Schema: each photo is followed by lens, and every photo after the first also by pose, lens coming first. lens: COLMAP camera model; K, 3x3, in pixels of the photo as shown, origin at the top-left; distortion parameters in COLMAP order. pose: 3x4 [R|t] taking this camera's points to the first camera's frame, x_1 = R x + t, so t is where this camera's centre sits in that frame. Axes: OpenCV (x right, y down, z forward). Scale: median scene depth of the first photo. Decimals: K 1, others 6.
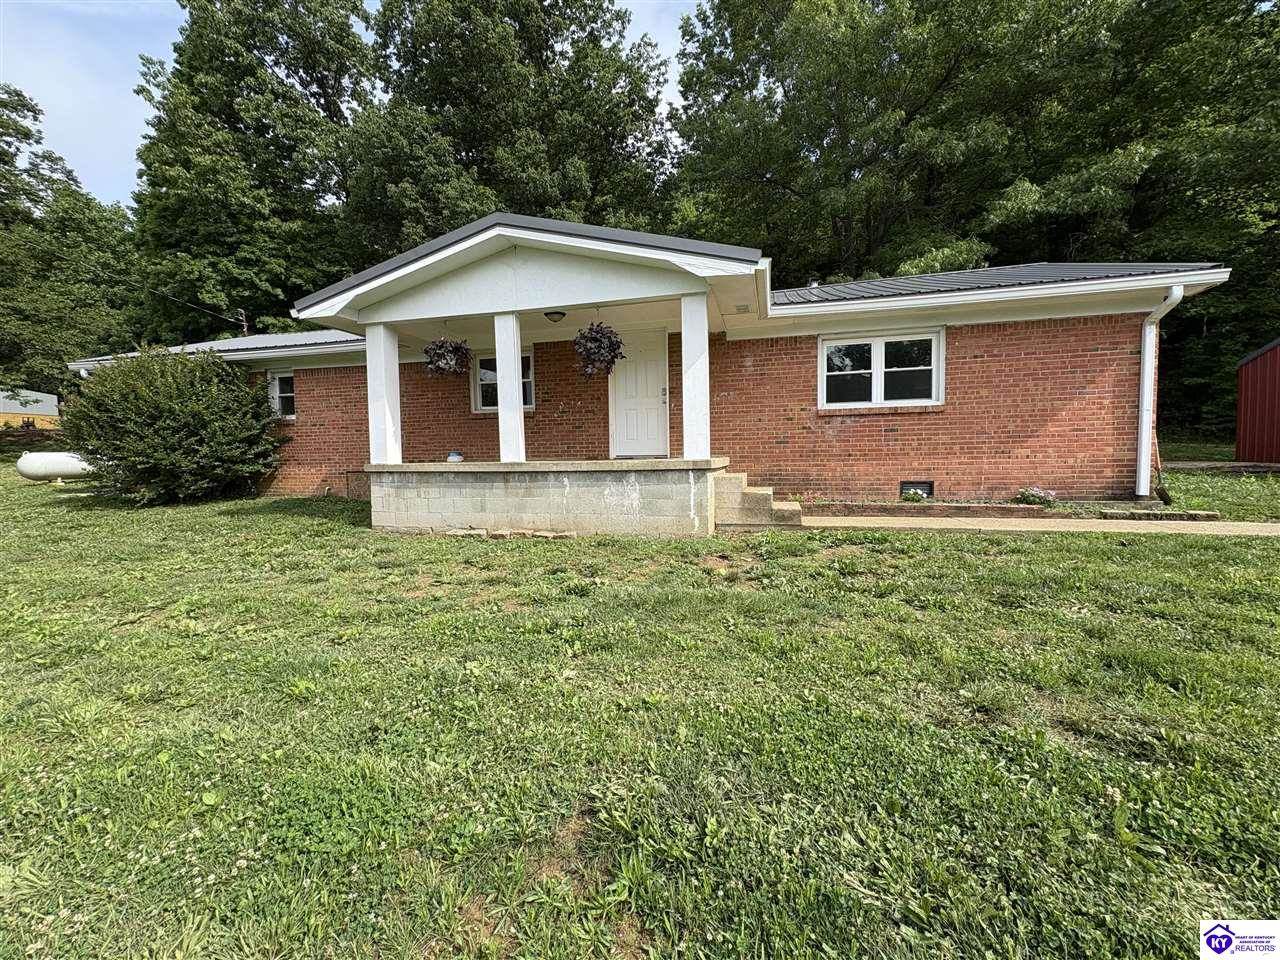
lens RADIAL K [[517.5, 0, 643.7], [0, 517.5, 478.4], [0, 0, 1]] dist [0.008448, 0.000188]
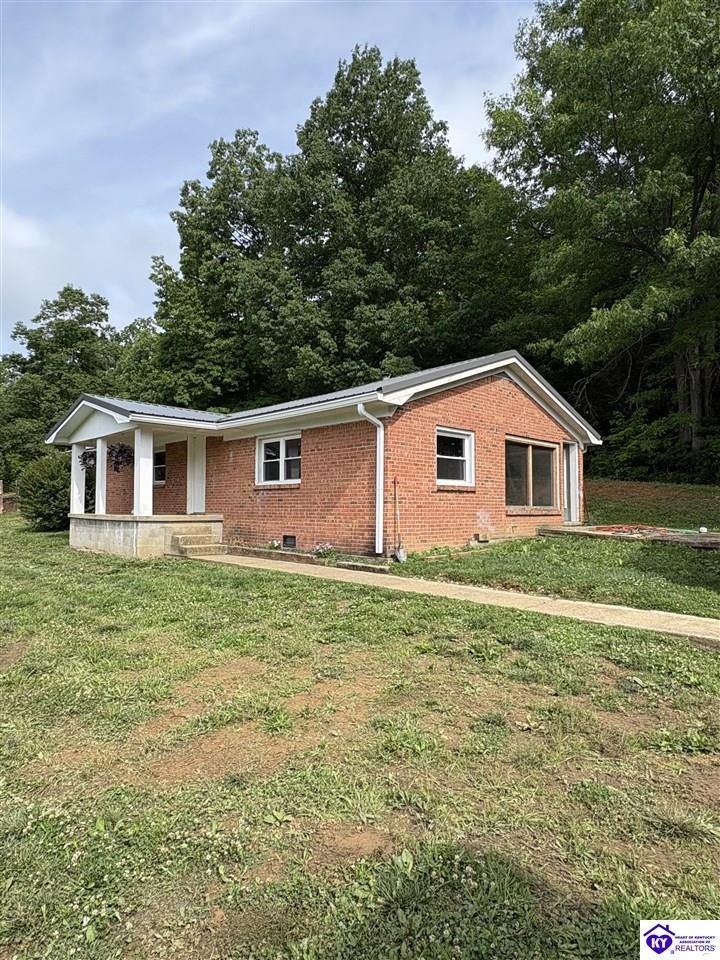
lens RADIAL K [[571.2, 0, 357.7], [0, 571.2, 482.6], [0, 0, 1]] dist [-0.003847, -0.000487]
pose [[0.846234, -0.000445, -0.532811, 1.484788], [-0.047540, 0.995948, -0.076337, -0.029259], [0.530686, 0.089928, 0.842784, -0.237881]]
